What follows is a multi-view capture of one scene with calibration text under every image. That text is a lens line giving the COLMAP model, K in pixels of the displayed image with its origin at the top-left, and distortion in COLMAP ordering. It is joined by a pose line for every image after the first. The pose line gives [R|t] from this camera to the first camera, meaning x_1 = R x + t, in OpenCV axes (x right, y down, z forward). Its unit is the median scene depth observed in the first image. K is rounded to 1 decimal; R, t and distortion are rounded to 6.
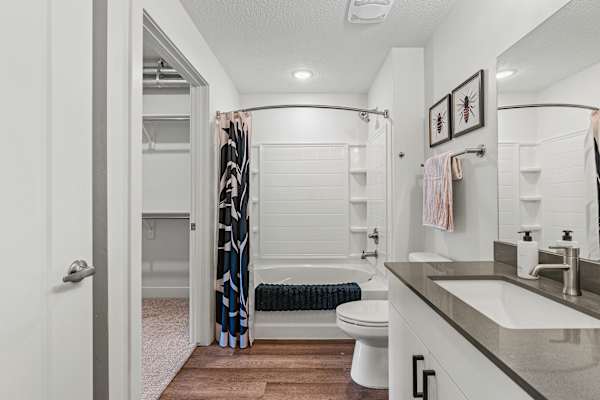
lens RADIAL K [[282.1, 0, 304.0], [0, 282.1, 200.1], [0, 0, 1]] dist [-0.005507, 0.005735]
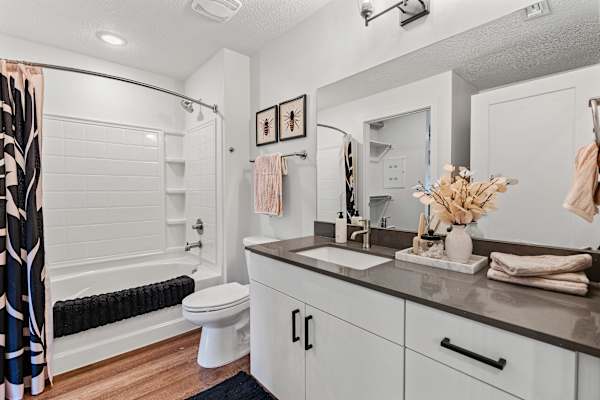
lens RADIAL K [[282.1, 0, 301.8], [0, 282.1, 197.6], [0, 0, 1]] dist [-0.005507, 0.005735]
pose [[0.737218, -0.012023, 0.675548, -0.199366], [-0.003606, 0.999757, 0.021728, -0.000190], [-0.675645, -0.018454, 0.736996, 0.009406]]
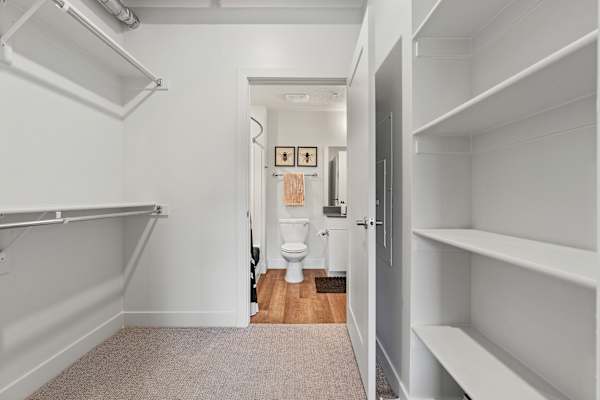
lens RADIAL K [[282.1, 0, 300.3], [0, 282.1, 197.3], [0, 0, 1]] dist [-0.005507, 0.005735]
pose [[-0.028617, 0.000557, 0.999590, -1.485618], [-0.005794, 0.999983, -0.000723, 0.030453], [-0.999574, -0.005812, -0.028613, 0.849801]]
